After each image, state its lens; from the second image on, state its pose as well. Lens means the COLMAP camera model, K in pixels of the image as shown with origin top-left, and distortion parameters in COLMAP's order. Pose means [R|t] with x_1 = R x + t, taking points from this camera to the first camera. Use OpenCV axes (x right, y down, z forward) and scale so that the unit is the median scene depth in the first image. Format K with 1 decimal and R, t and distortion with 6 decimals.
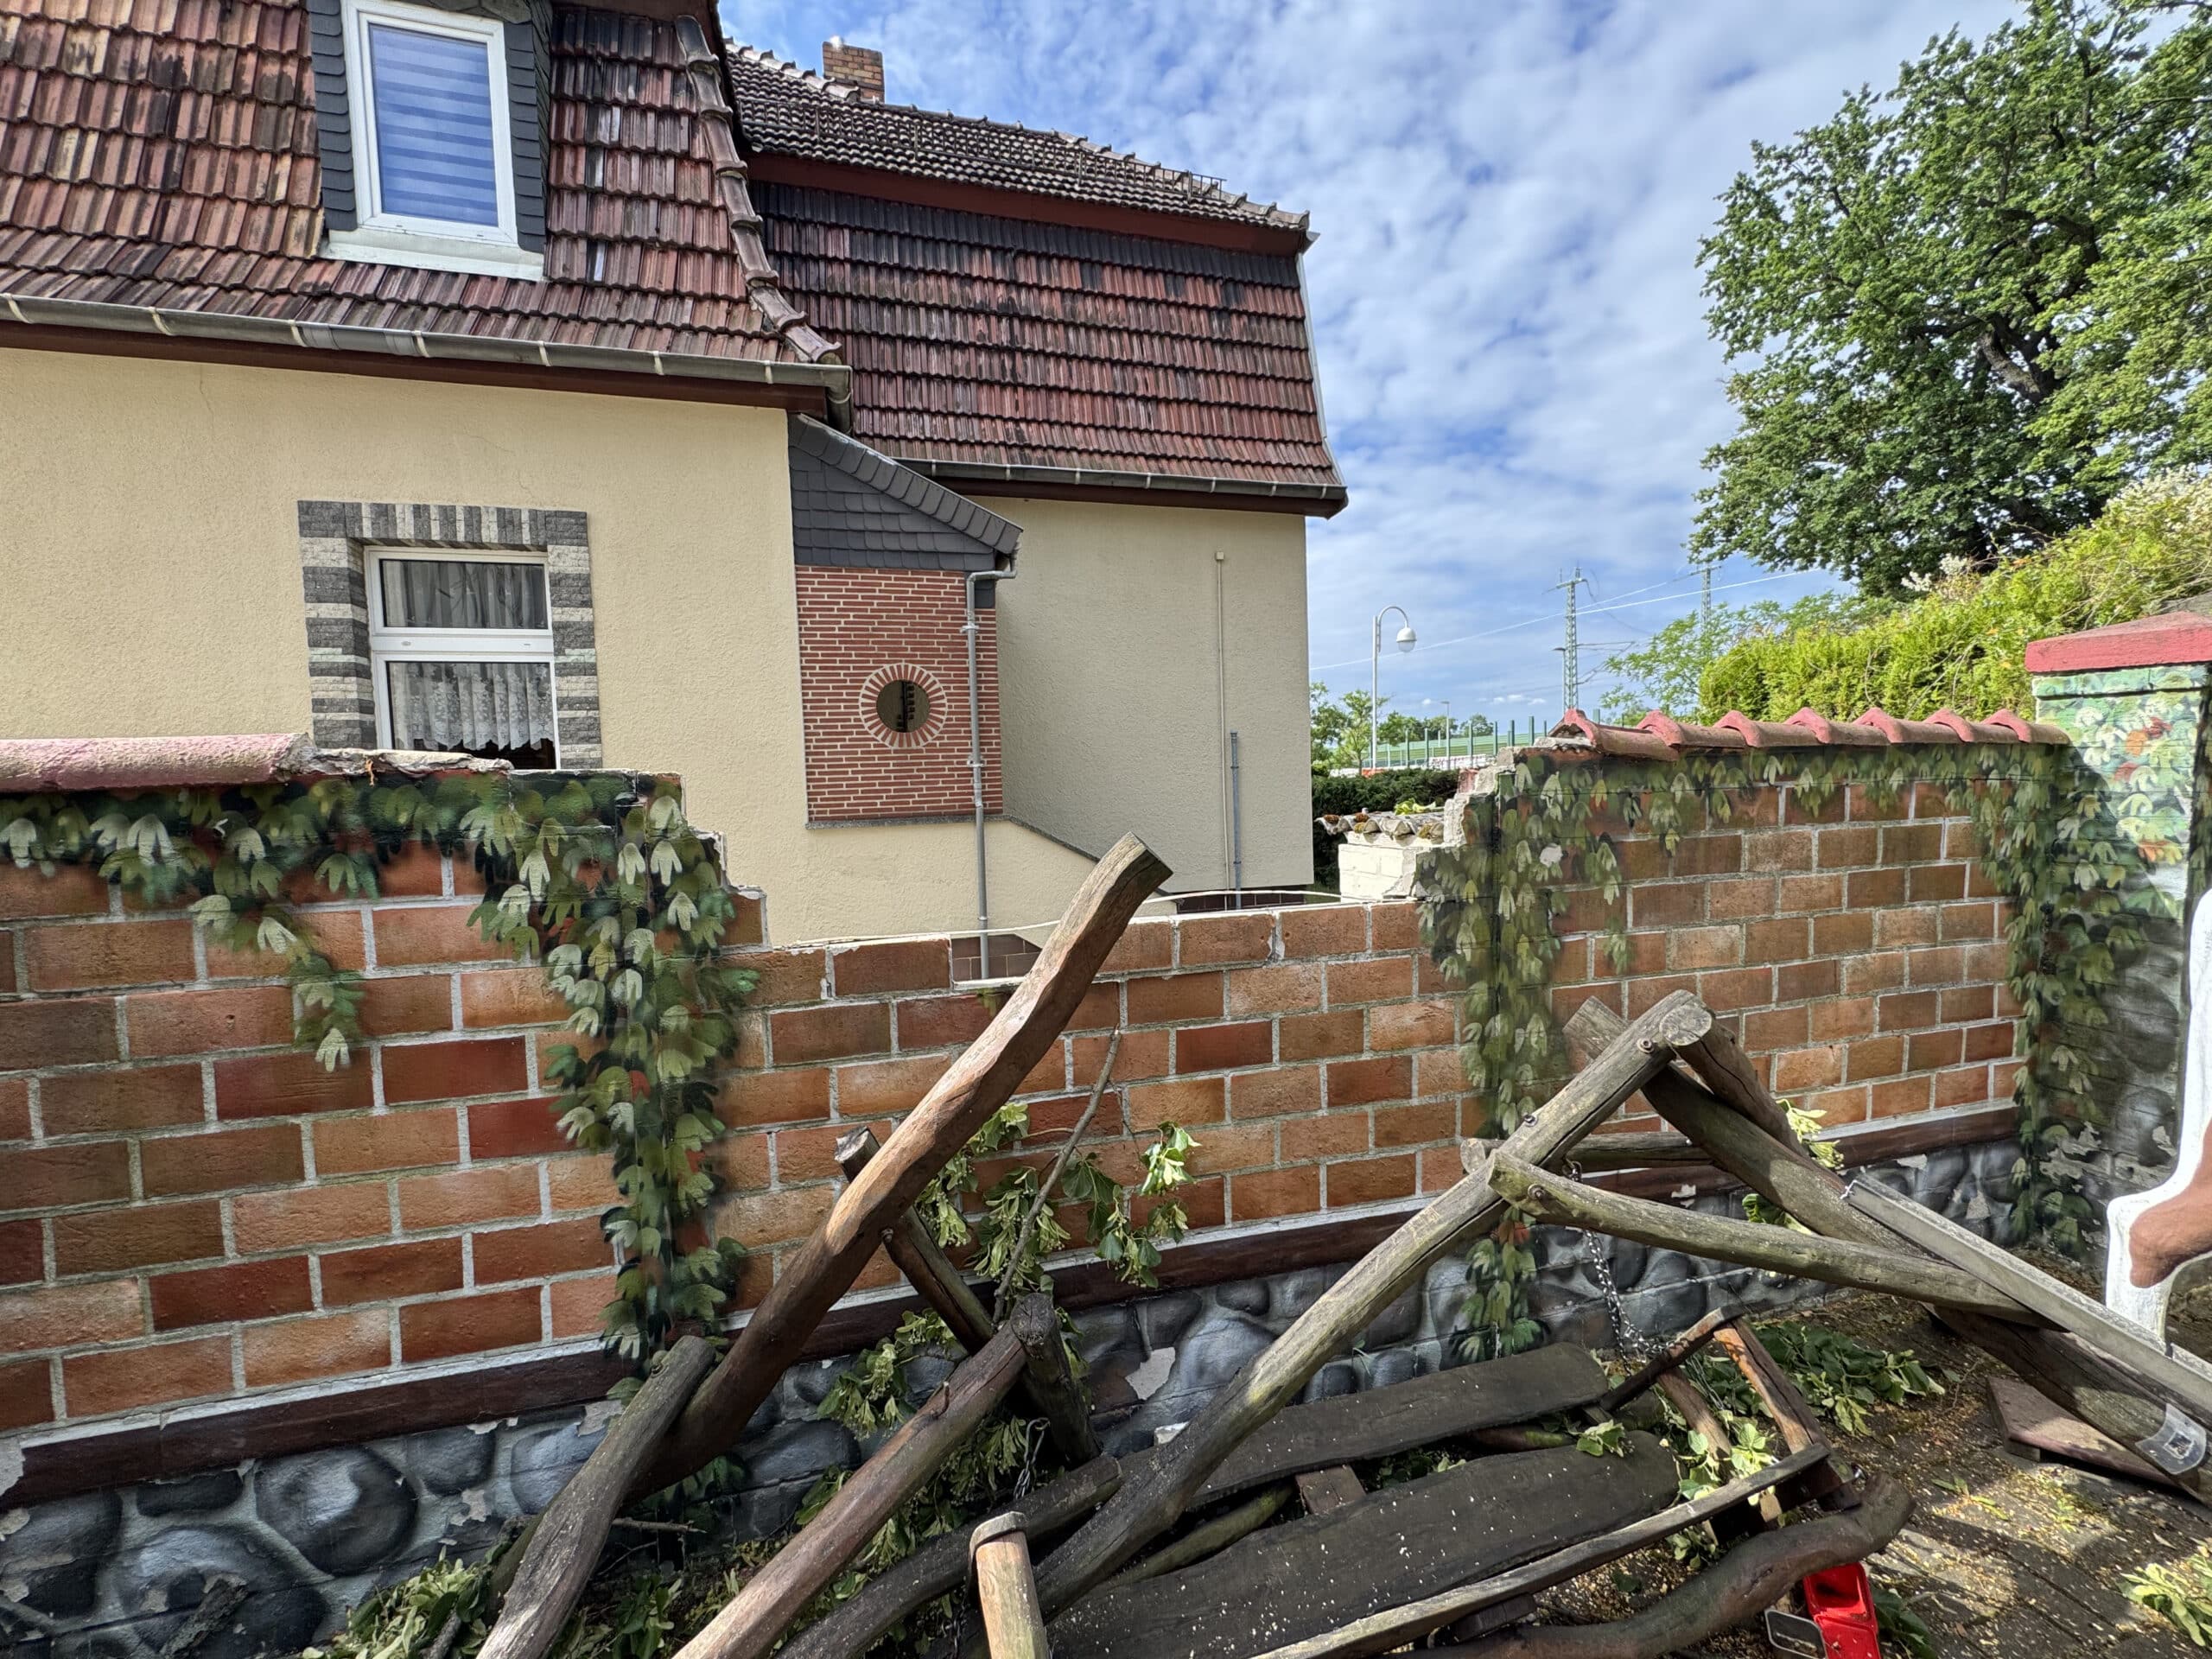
lens RADIAL K [[892.1, 0, 1094.8], [0, 892.1, 830.3], [0, 0, 1]] dist [-0.002185, 0.000035]
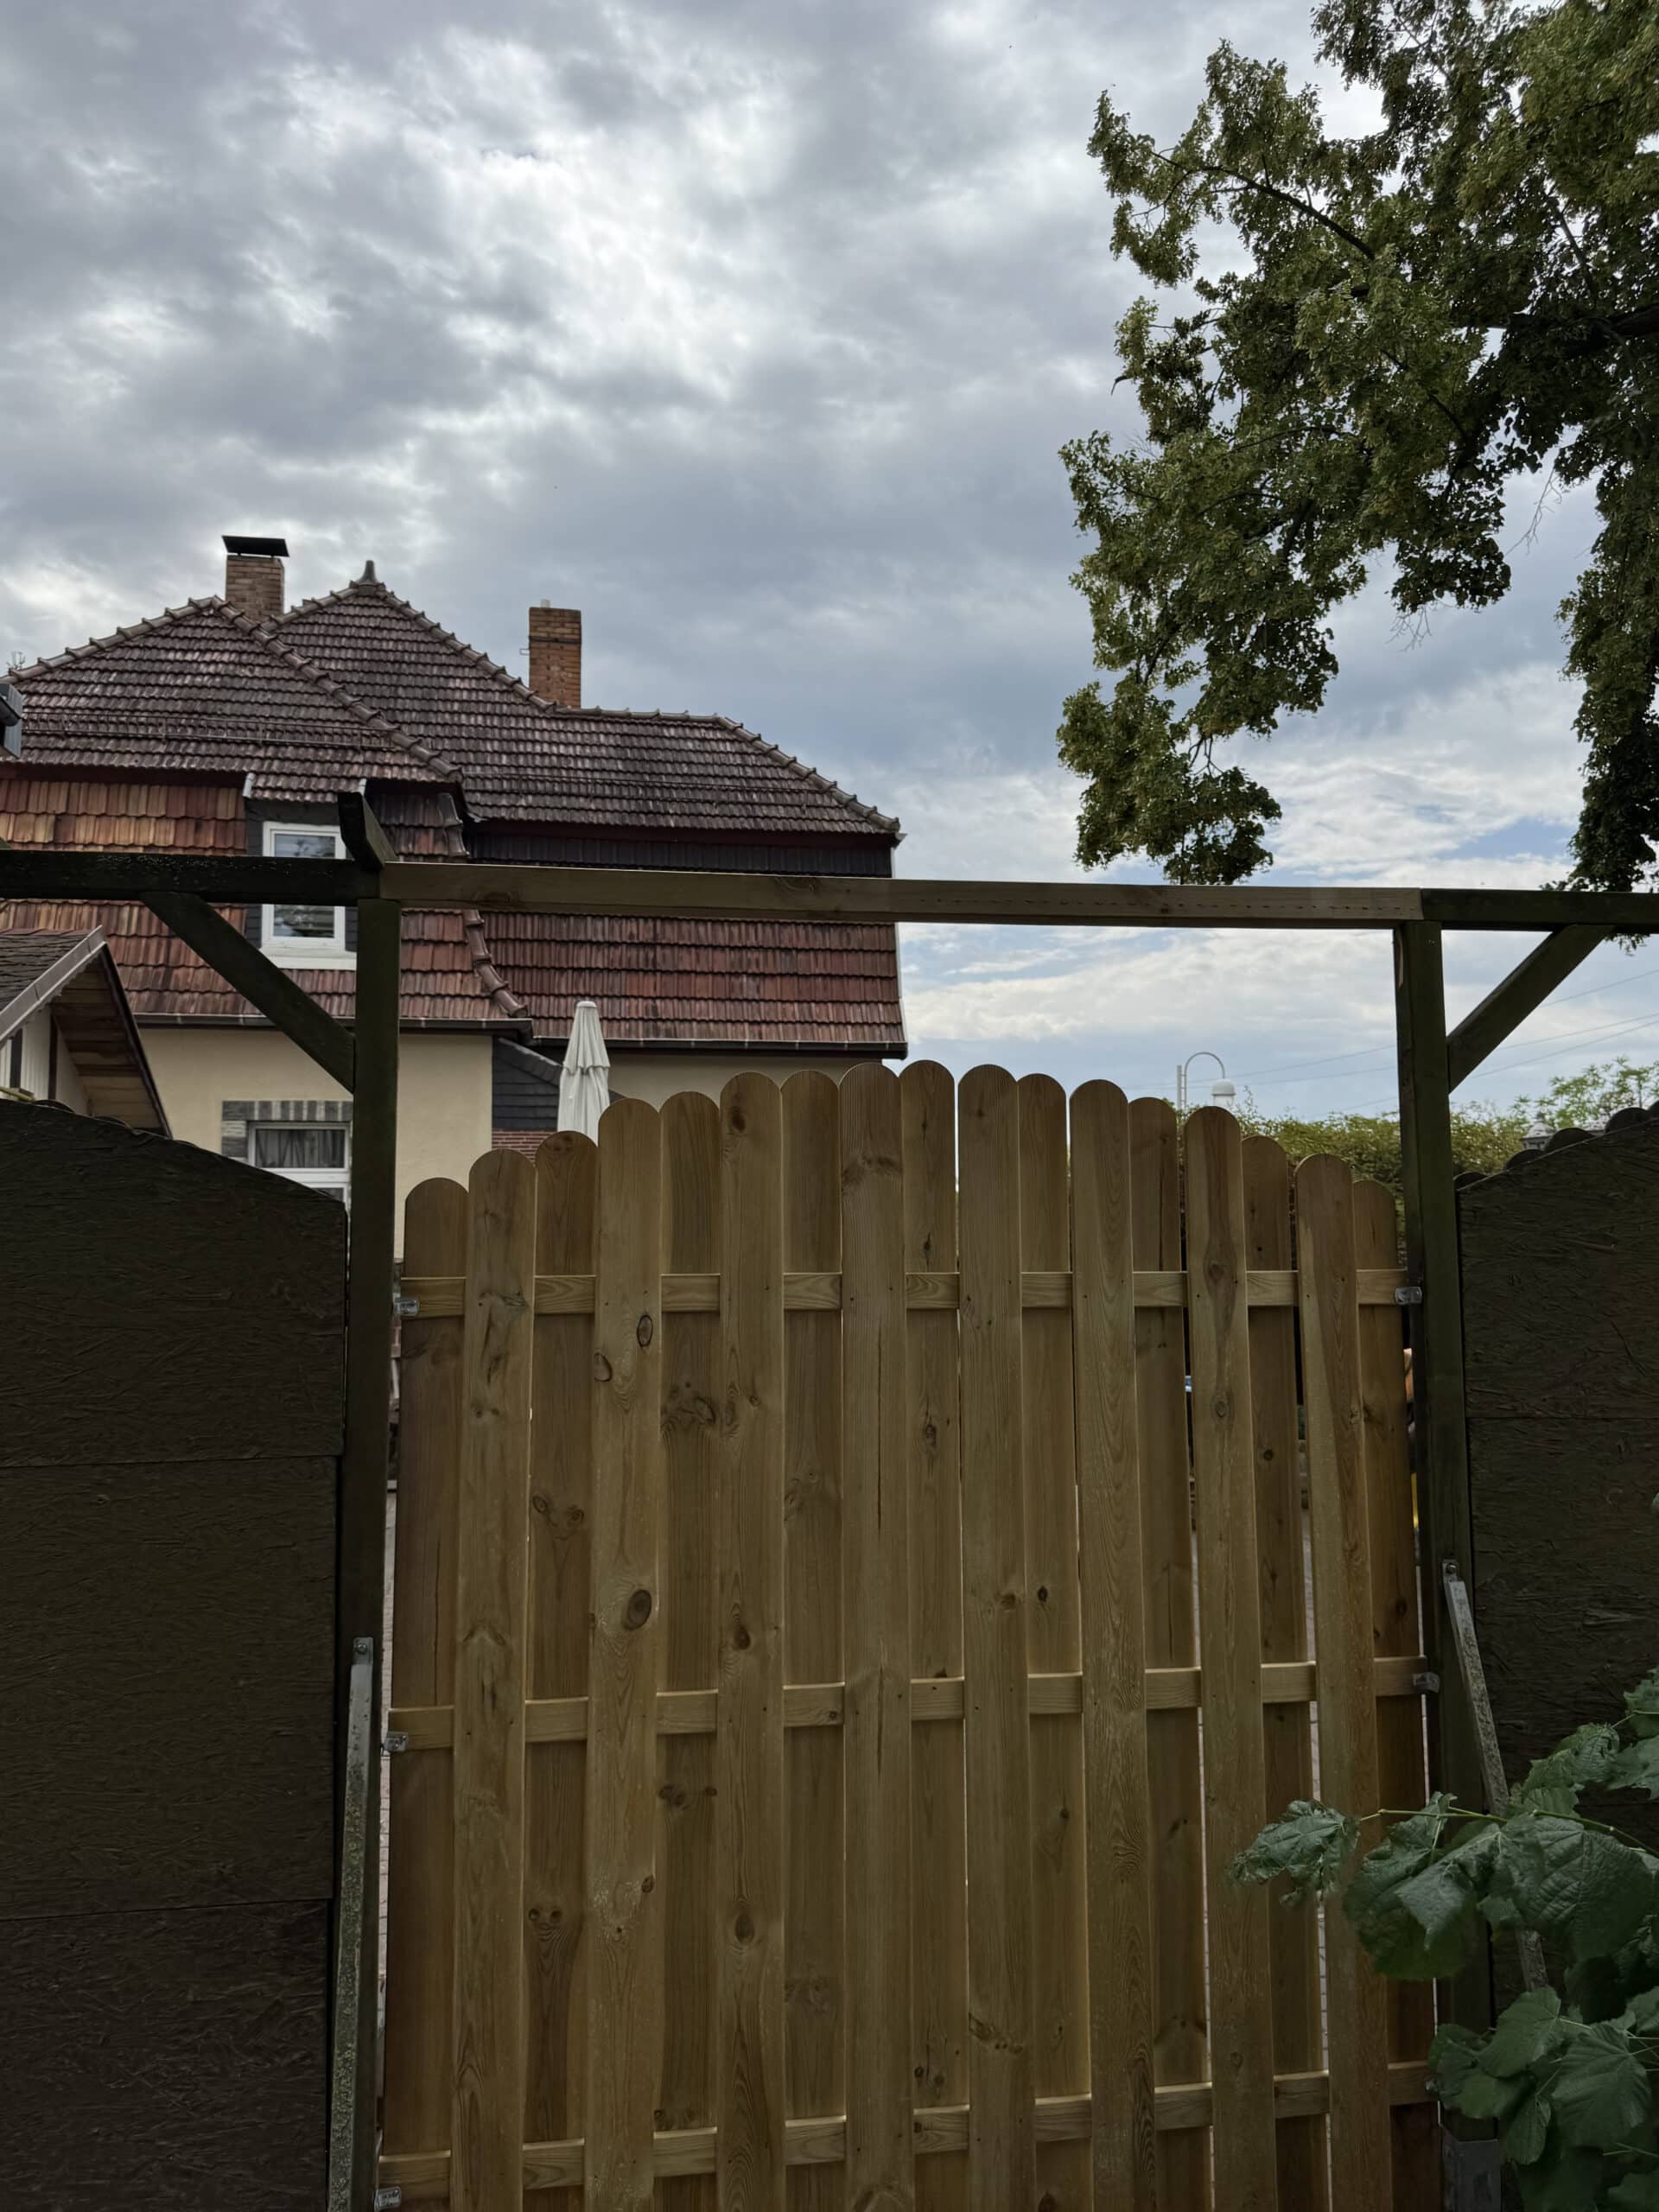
lens RADIAL K [[1669.8, 0, 832.1], [0, 1669.8, 1107.4], [0, 0, 1]] dist [0.001763, -0.001315]
pose [[0.995380, 0.007827, -0.095696, 0.422171], [-0.021772, 0.989110, -0.145561, 0.067694], [0.093515, 0.146972, 0.984710, -1.437415]]
